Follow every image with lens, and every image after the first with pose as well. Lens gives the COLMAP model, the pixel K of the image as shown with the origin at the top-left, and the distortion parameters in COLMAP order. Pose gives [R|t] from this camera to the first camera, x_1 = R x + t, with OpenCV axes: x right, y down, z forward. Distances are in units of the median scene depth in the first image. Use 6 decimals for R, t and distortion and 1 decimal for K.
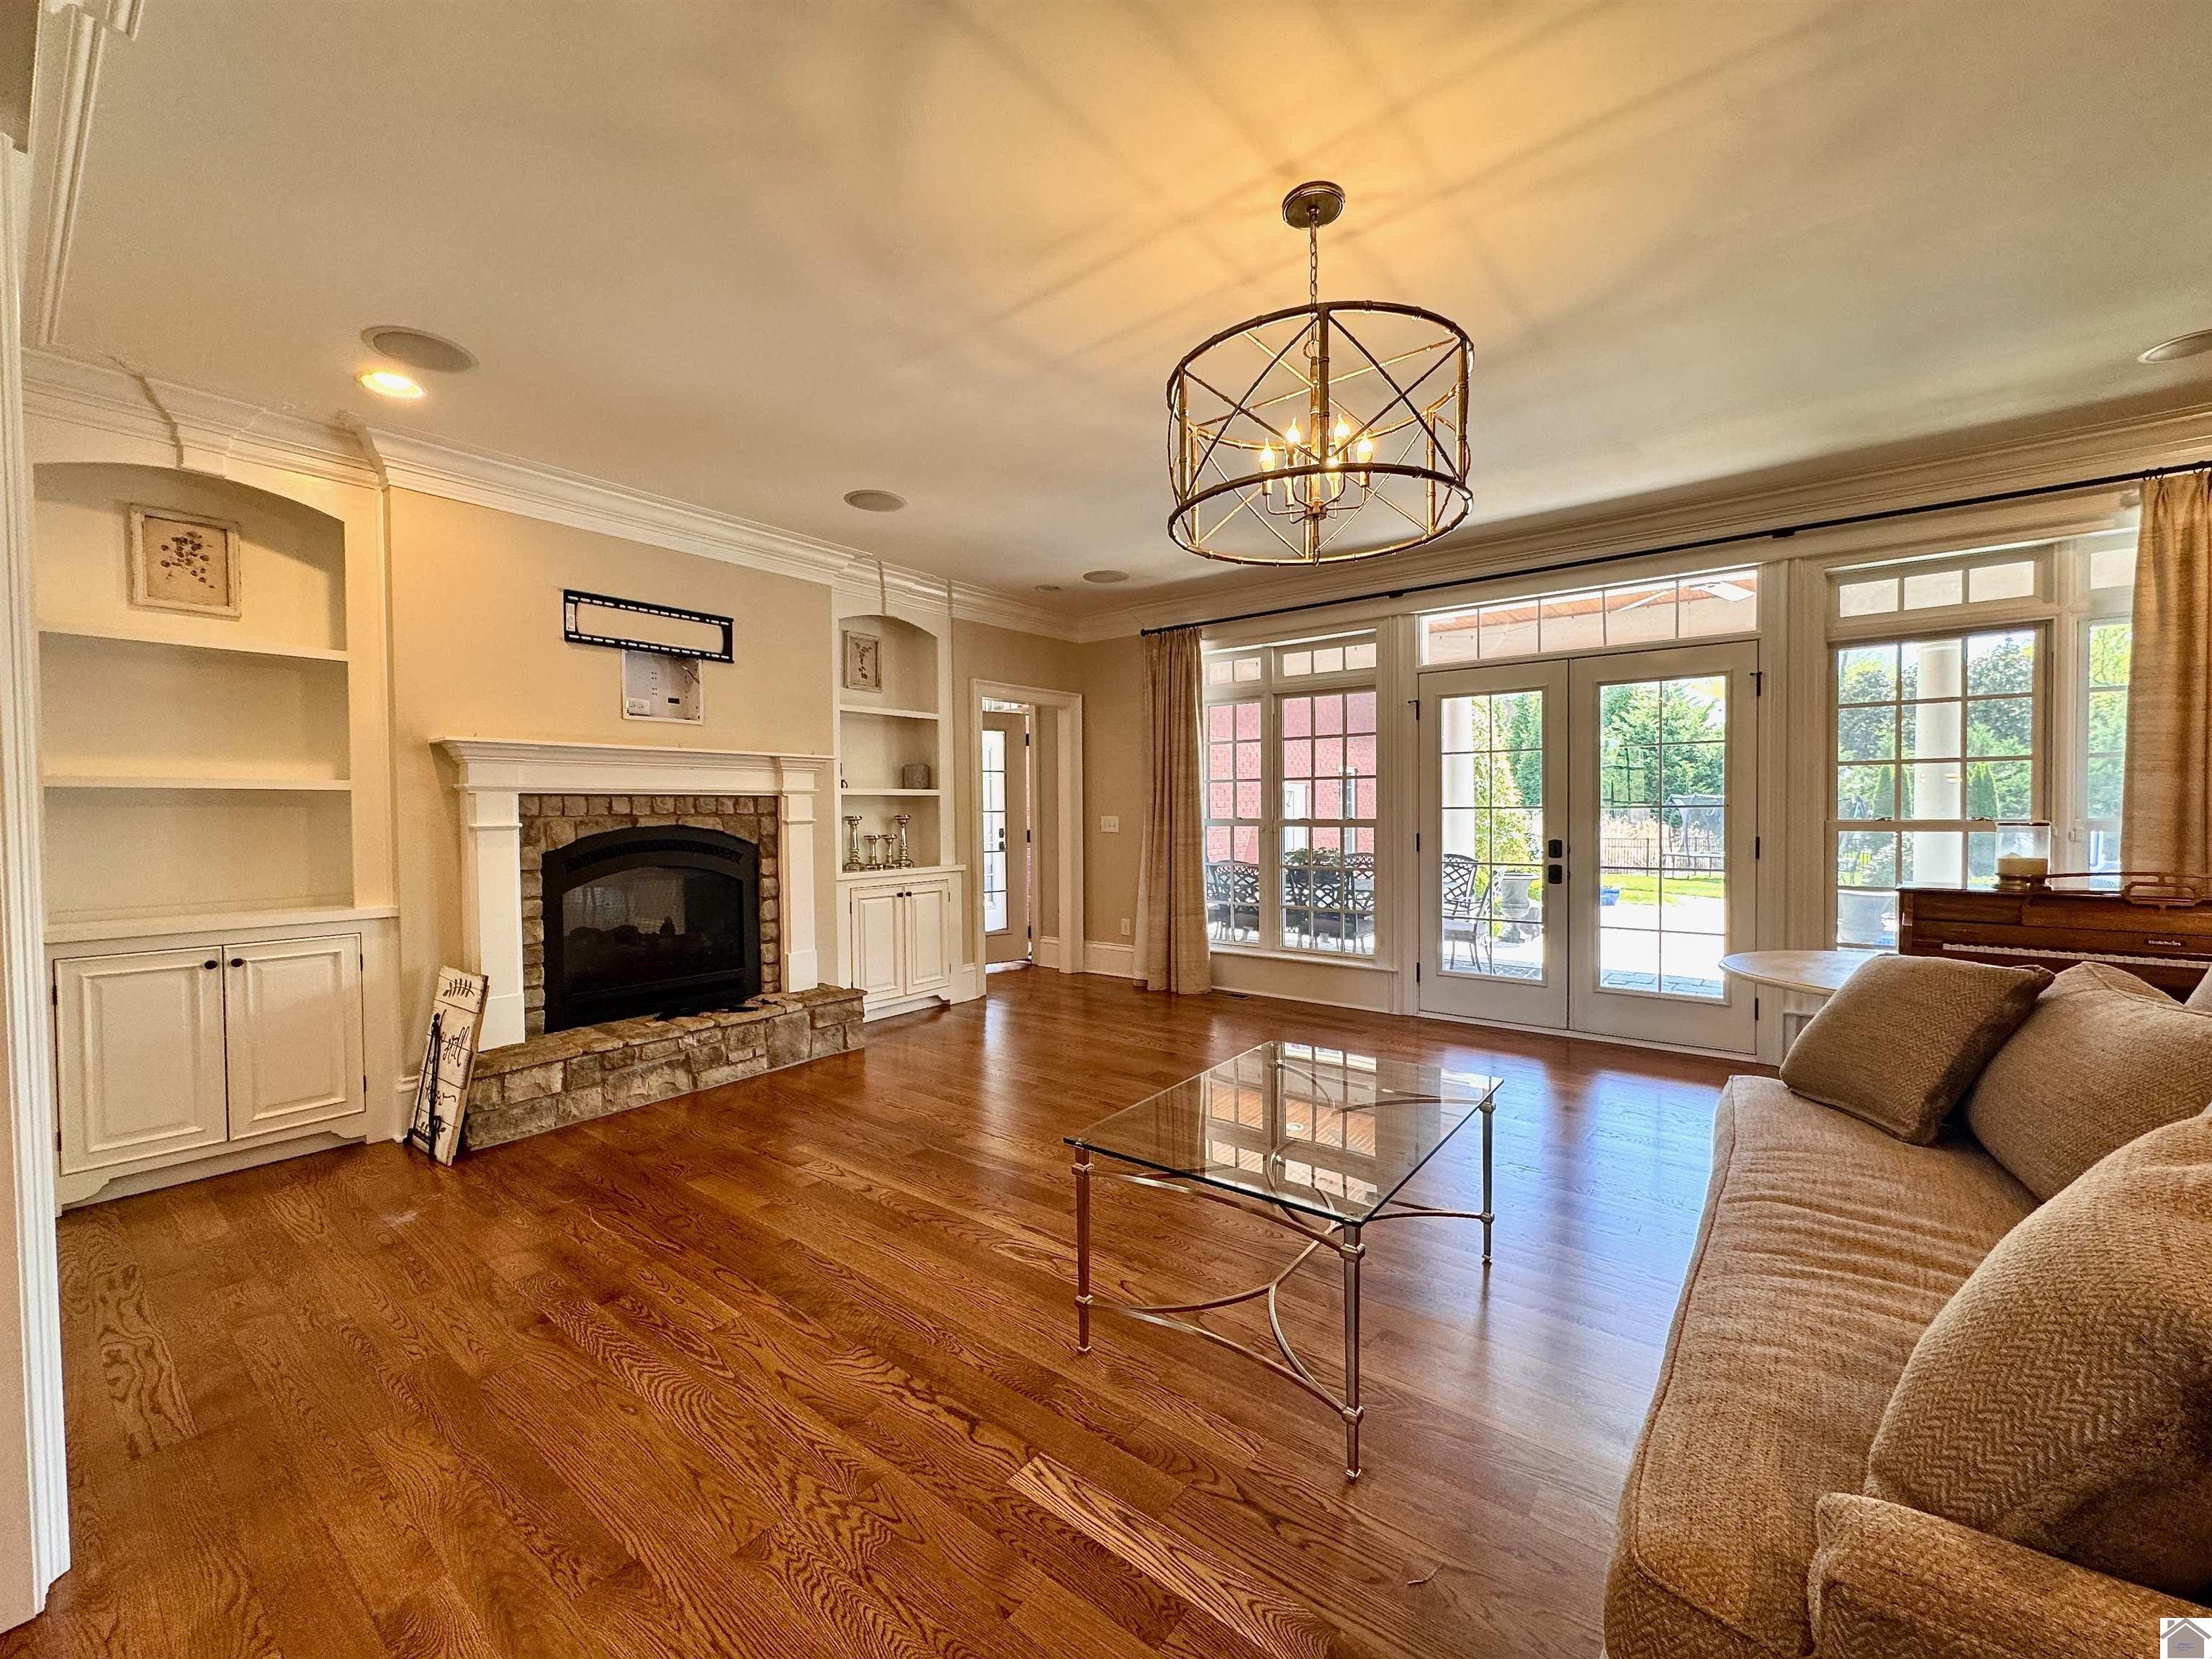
lens RADIAL K [[888.9, 0, 1112.2], [0, 888.9, 833.9], [0, 0, 1]] dist [-0.000524, -0.000038]
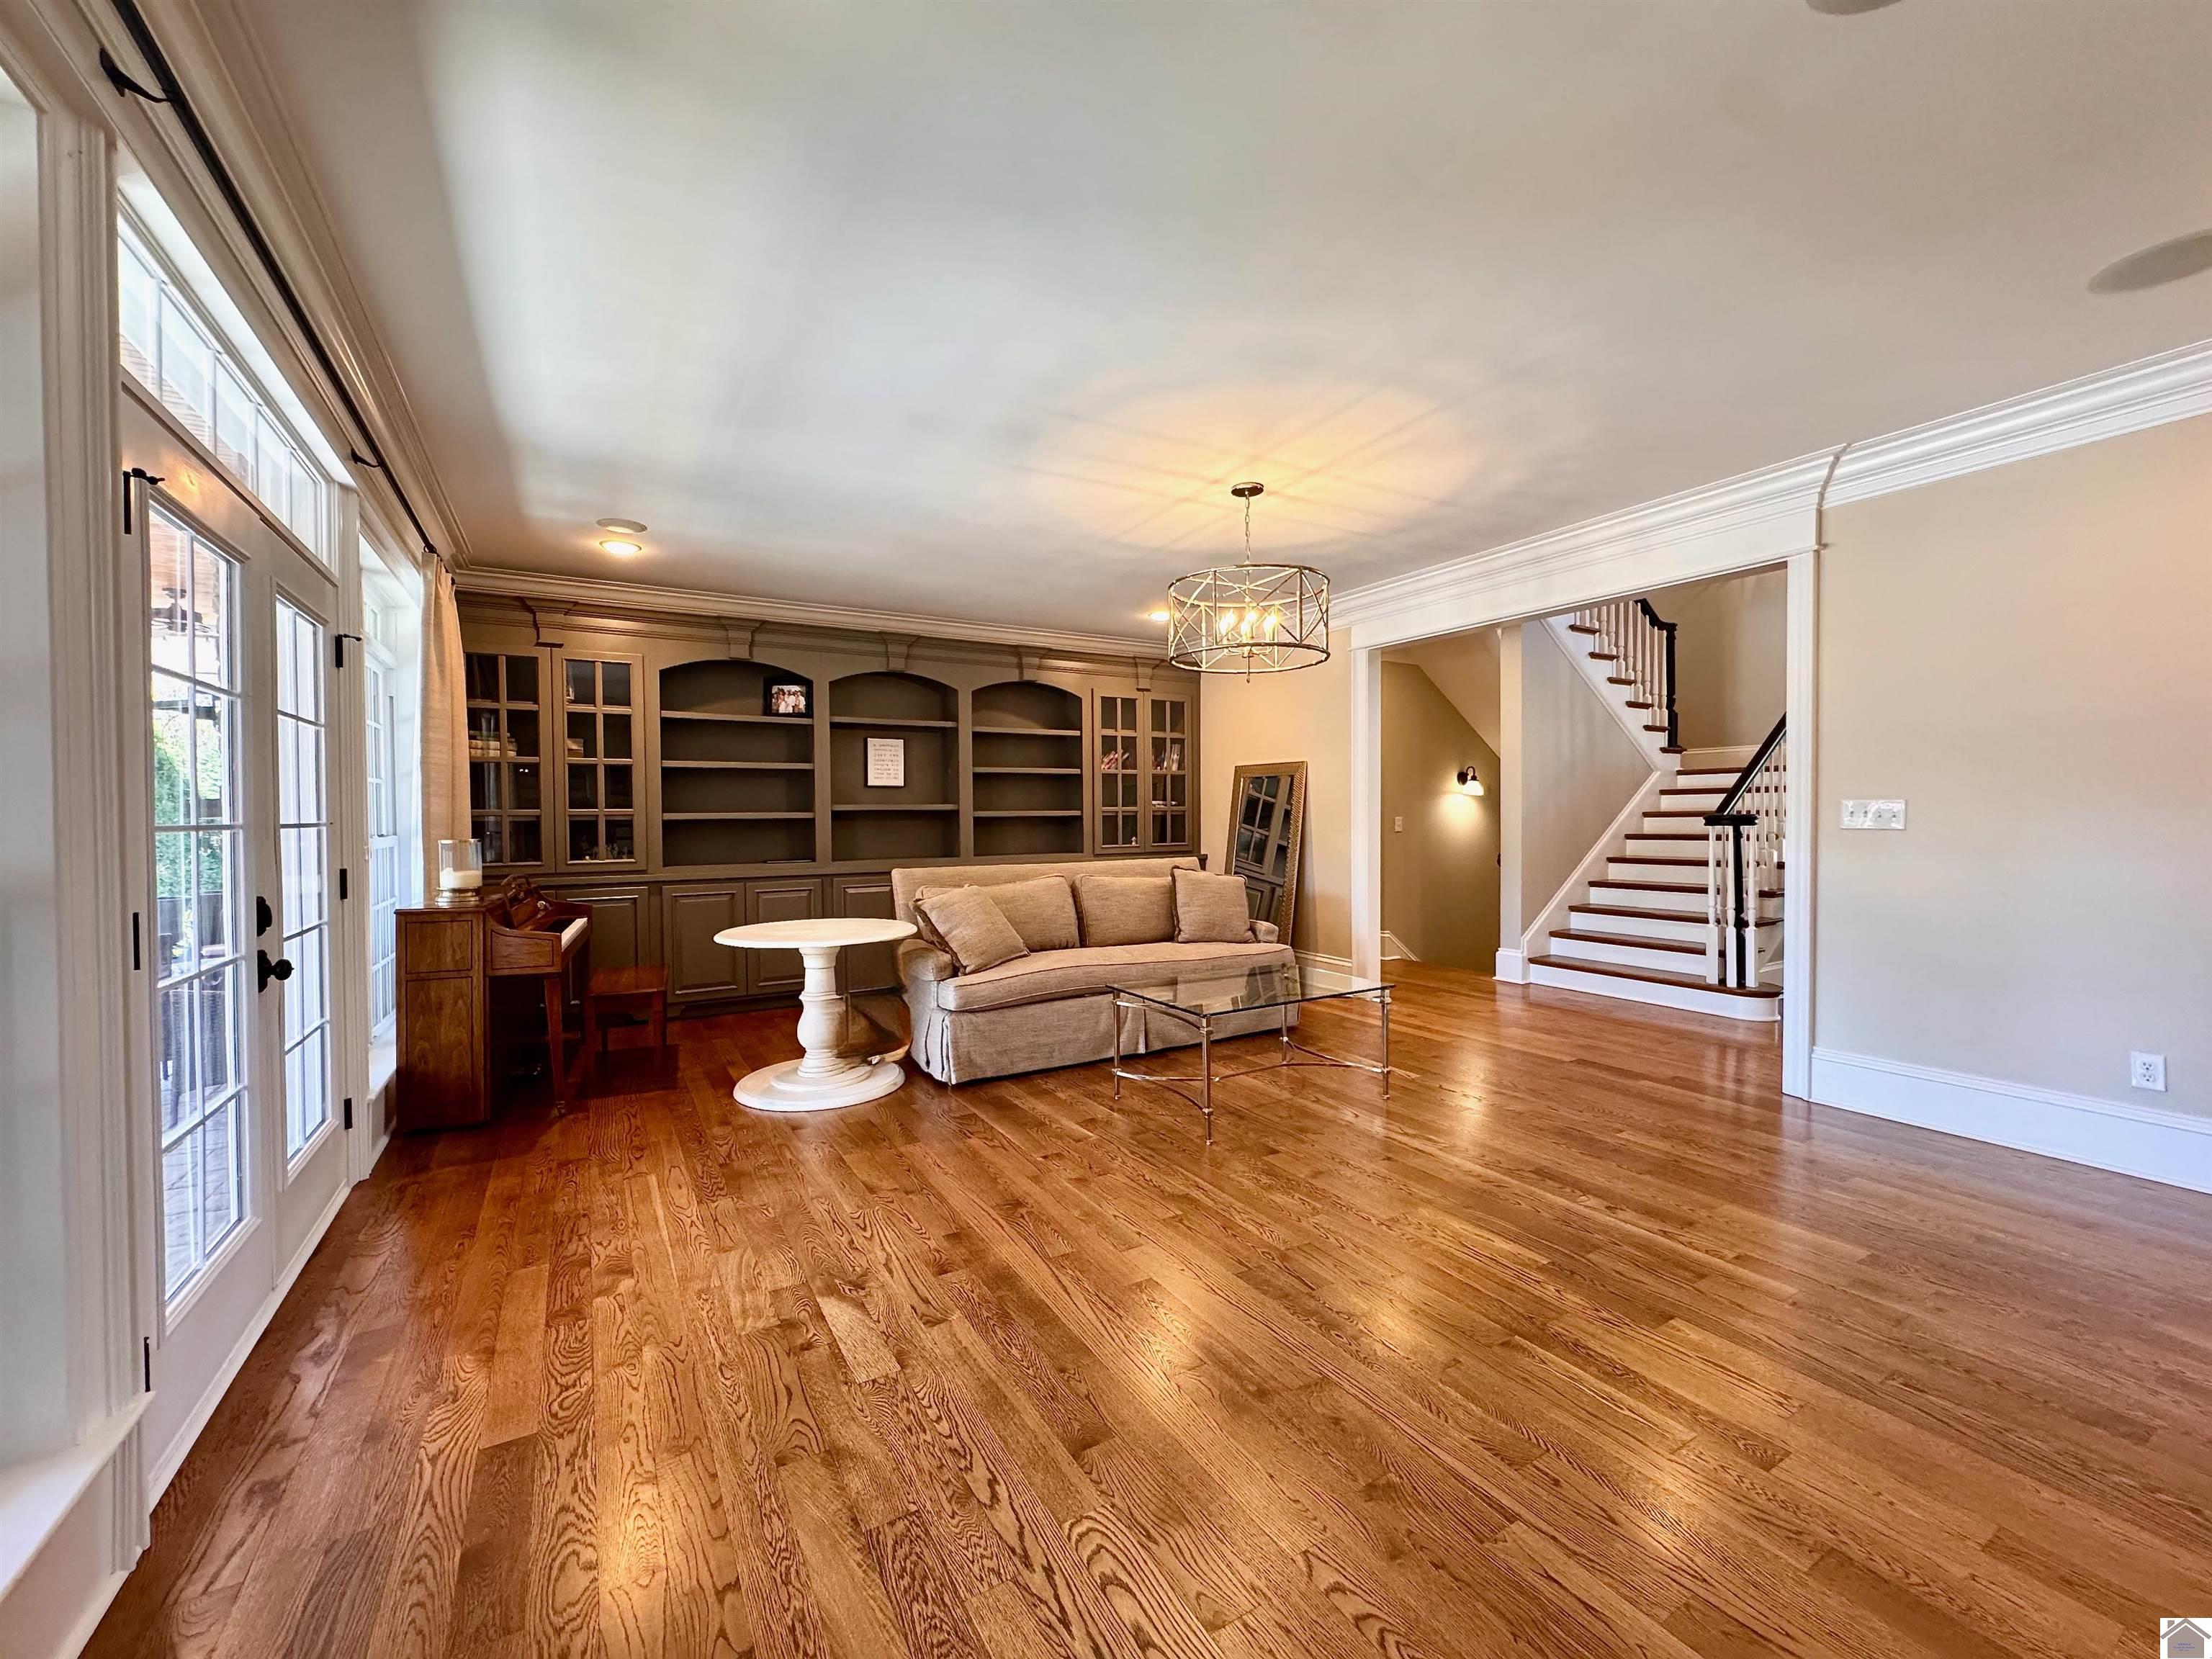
lens RADIAL K [[888.9, 0, 1103.7], [0, 888.9, 828.2], [0, 0, 1]] dist [-0.000524, -0.000038]
pose [[-0.932484, 0.010320, 0.361063, -0.130933], [0.020435, 0.999498, 0.024208, -0.052706], [-0.360632, 0.029952, -0.932227, 2.371912]]
